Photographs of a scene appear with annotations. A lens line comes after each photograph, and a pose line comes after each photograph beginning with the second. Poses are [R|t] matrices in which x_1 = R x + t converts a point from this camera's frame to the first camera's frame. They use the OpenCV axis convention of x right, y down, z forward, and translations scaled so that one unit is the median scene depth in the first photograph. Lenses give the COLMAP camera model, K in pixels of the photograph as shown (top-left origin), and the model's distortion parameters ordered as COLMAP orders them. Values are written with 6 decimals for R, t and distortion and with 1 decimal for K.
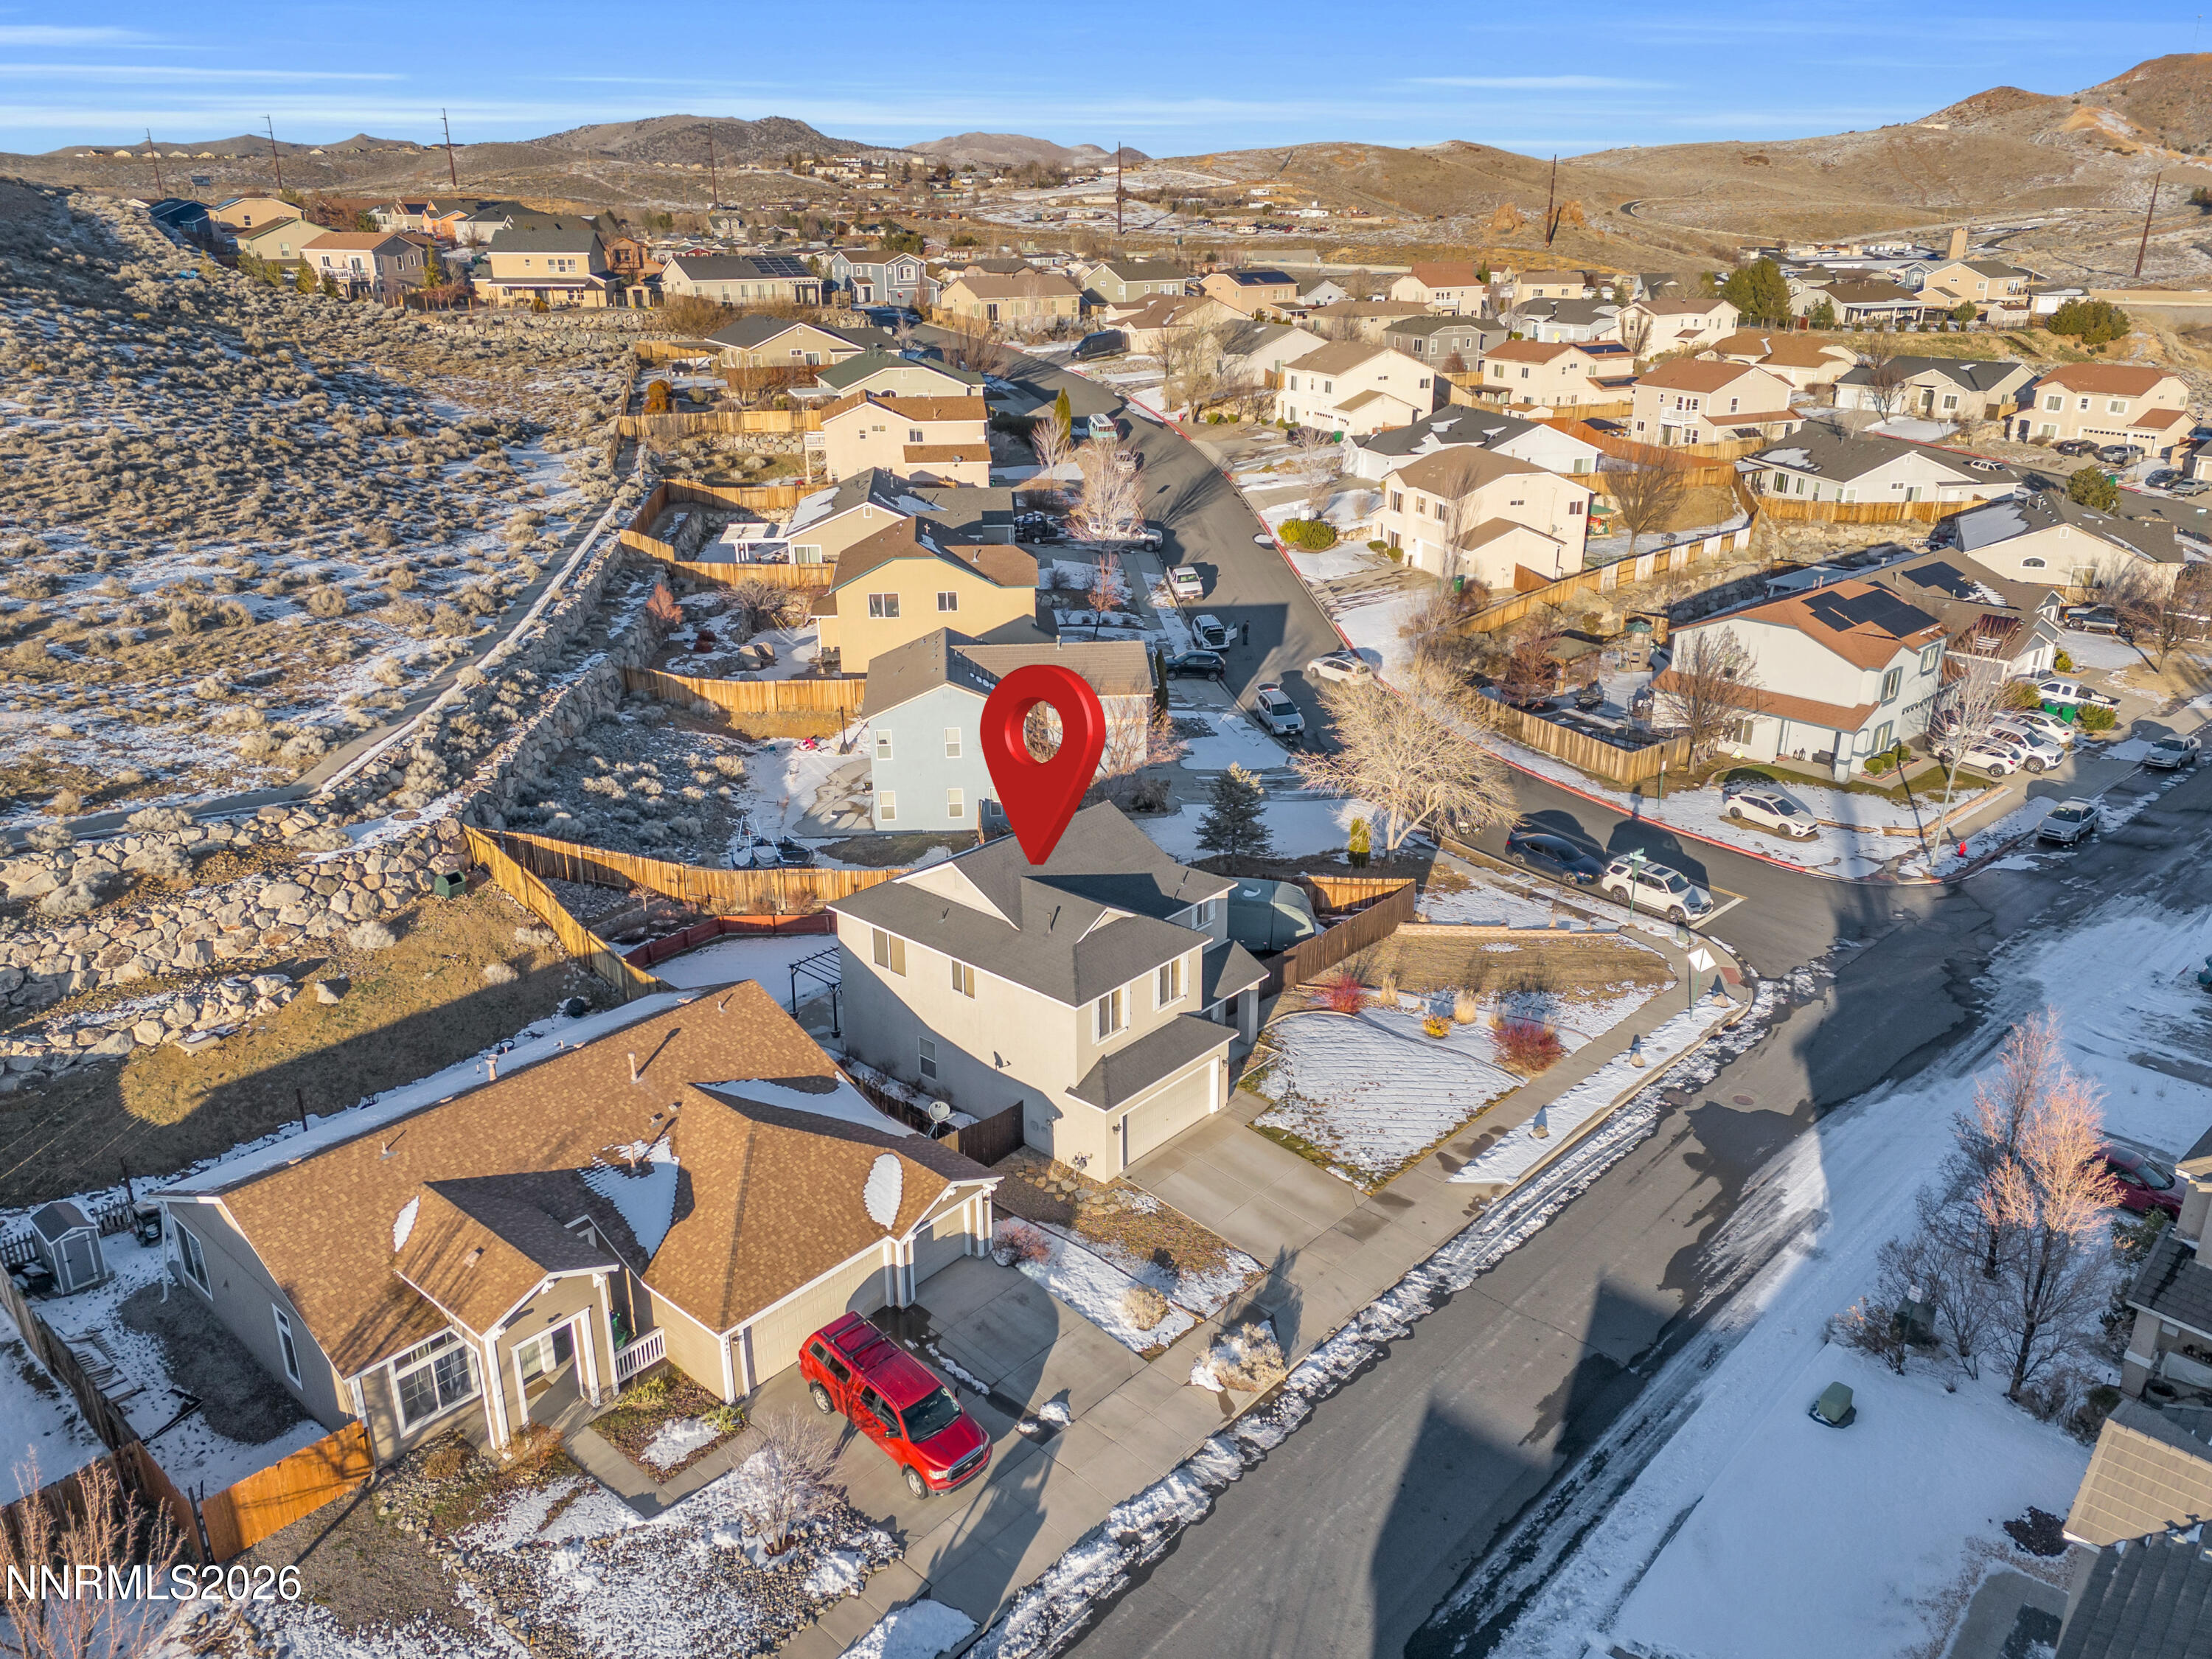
lens RADIAL K [[1626.6, 0, 1111.1], [0, 1626.6, 827.4], [0, 0, 1]] dist [0.077705, -0.065271]
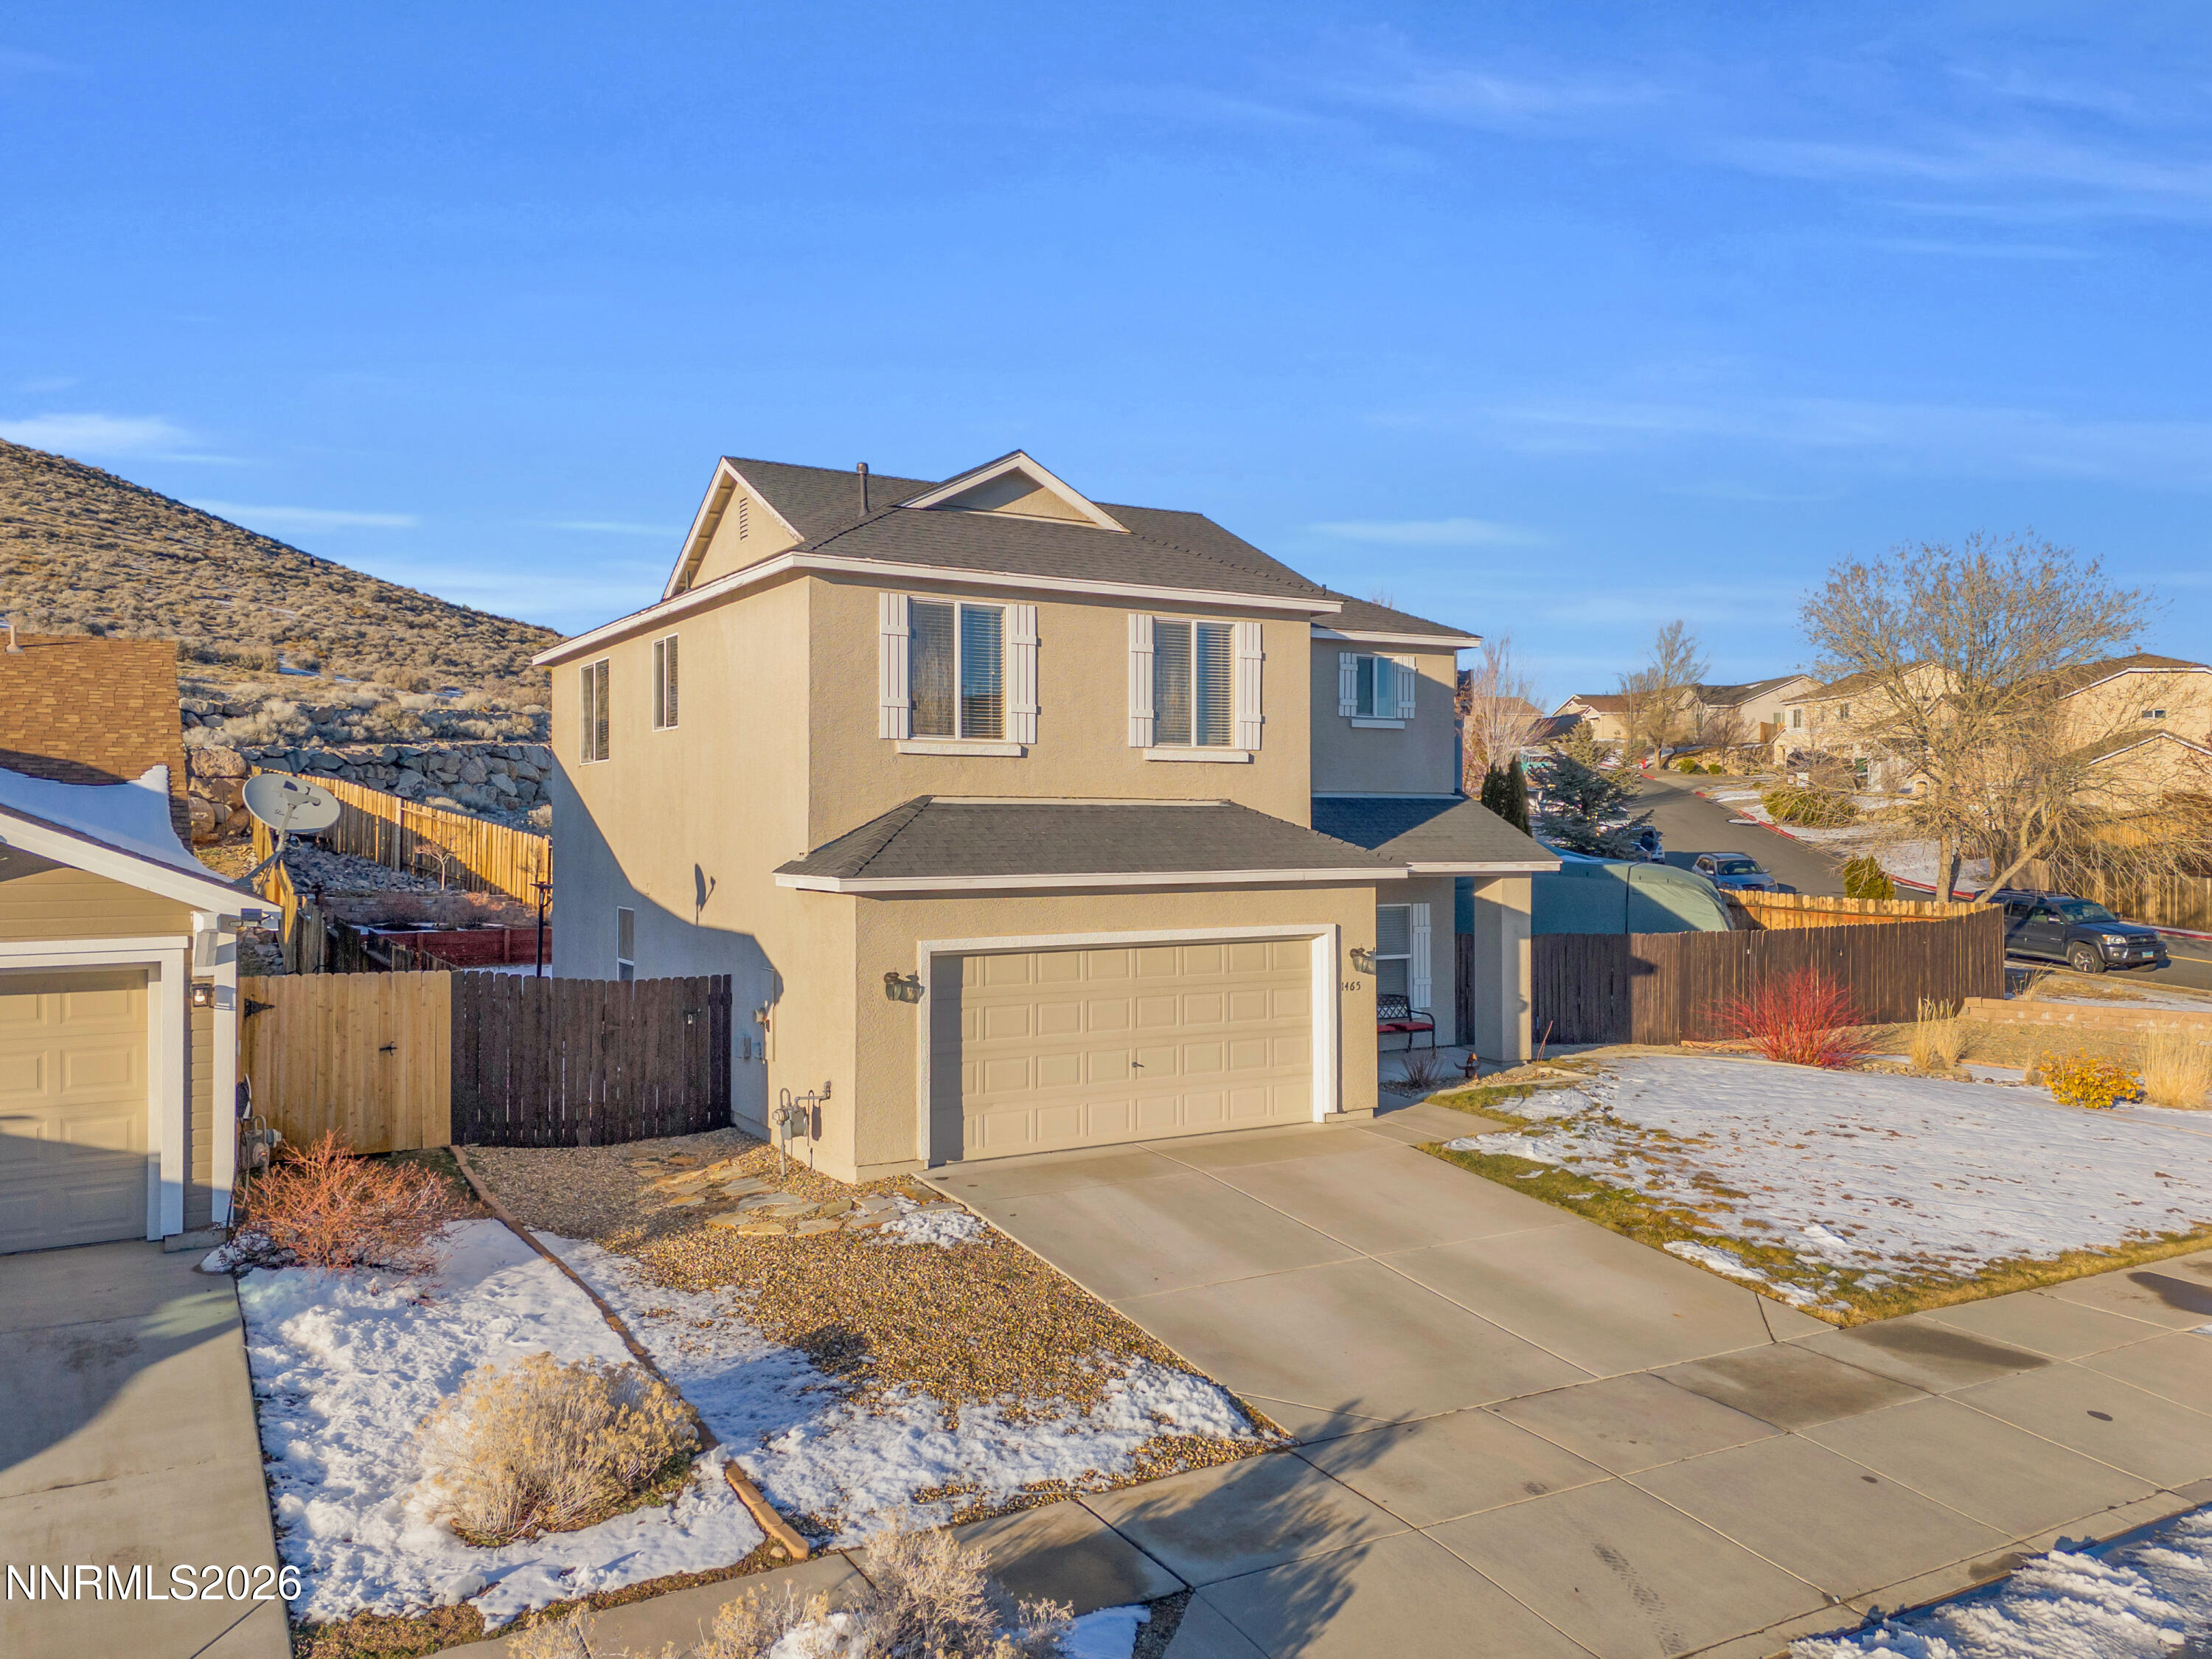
lens RADIAL K [[1626.6, 0, 1111.1], [0, 1626.6, 827.4], [0, 0, 1]] dist [0.077705, -0.065271]
pose [[0.951790, 0.001315, -0.306748, 0.118953], [-0.110635, 0.934158, -0.339278, 0.229332], [0.286105, 0.356858, 0.889267, 0.658888]]
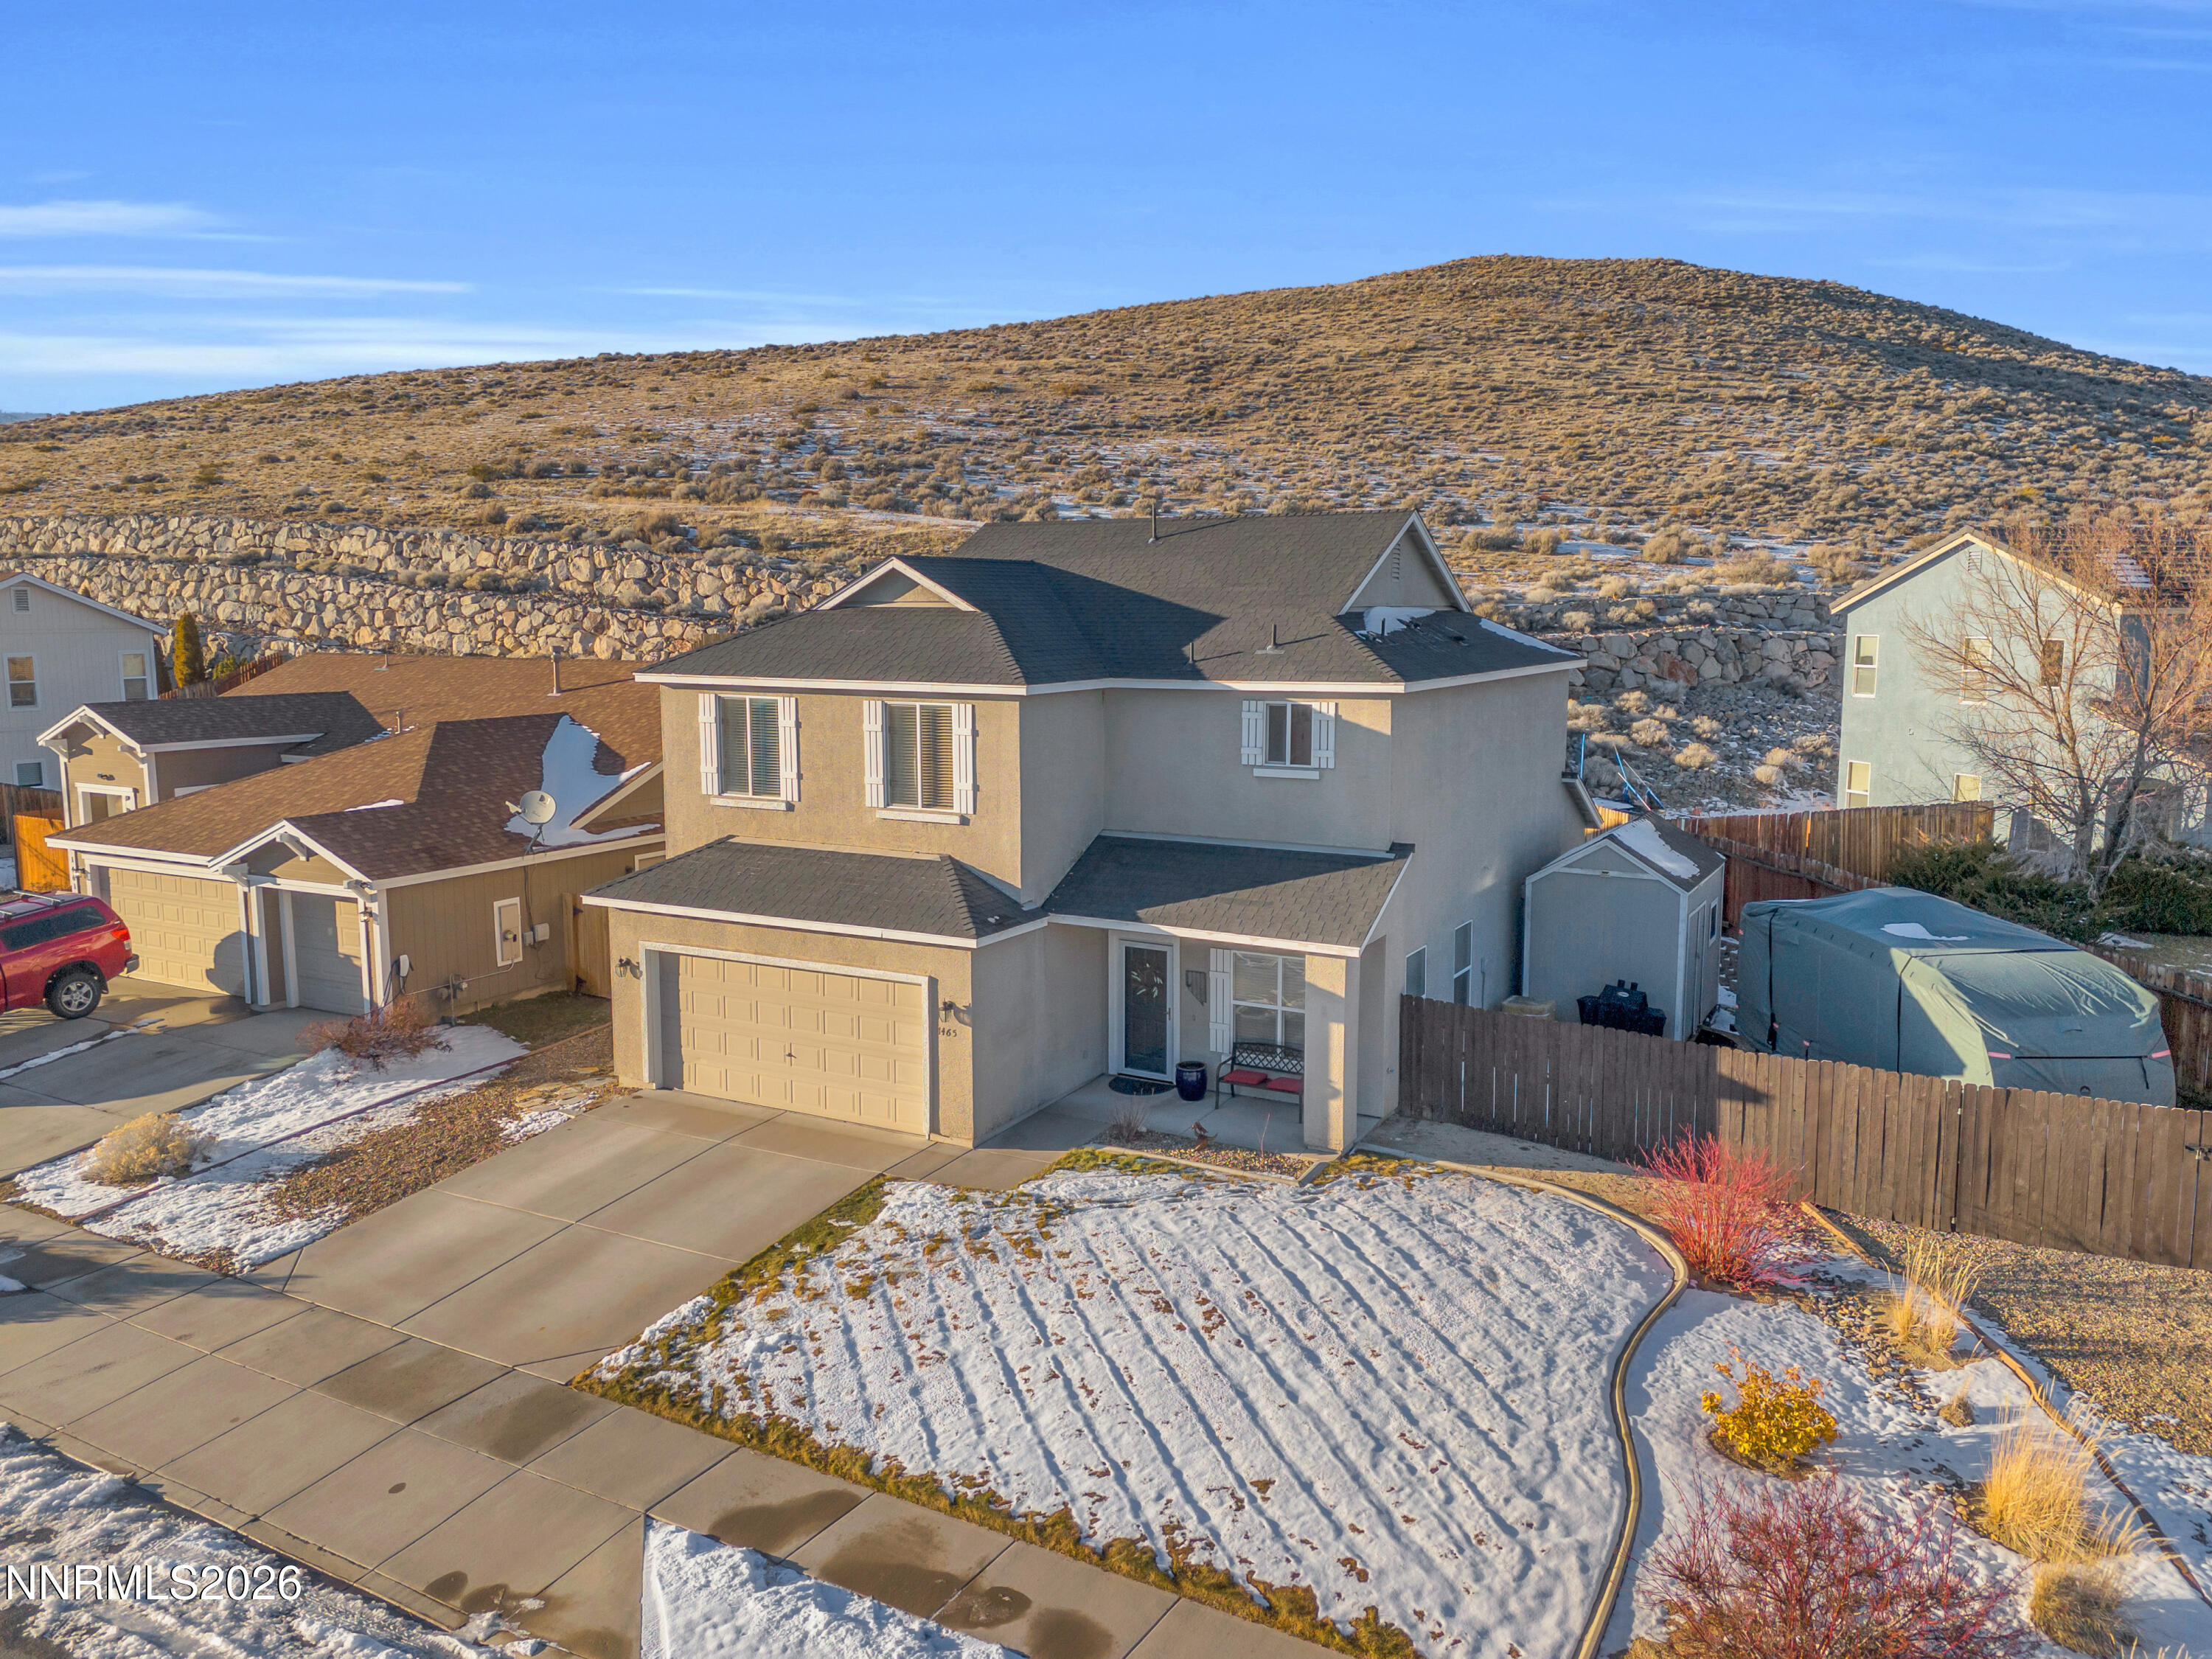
lens RADIAL K [[1626.6, 0, 1111.1], [0, 1626.6, 827.4], [0, 0, 1]] dist [0.077705, -0.065271]
pose [[0.219394, 0.134578, -0.966310, 0.425264], [-0.349248, 0.935641, 0.051013, 0.069190], [0.910984, 0.326290, 0.252275, 0.893597]]
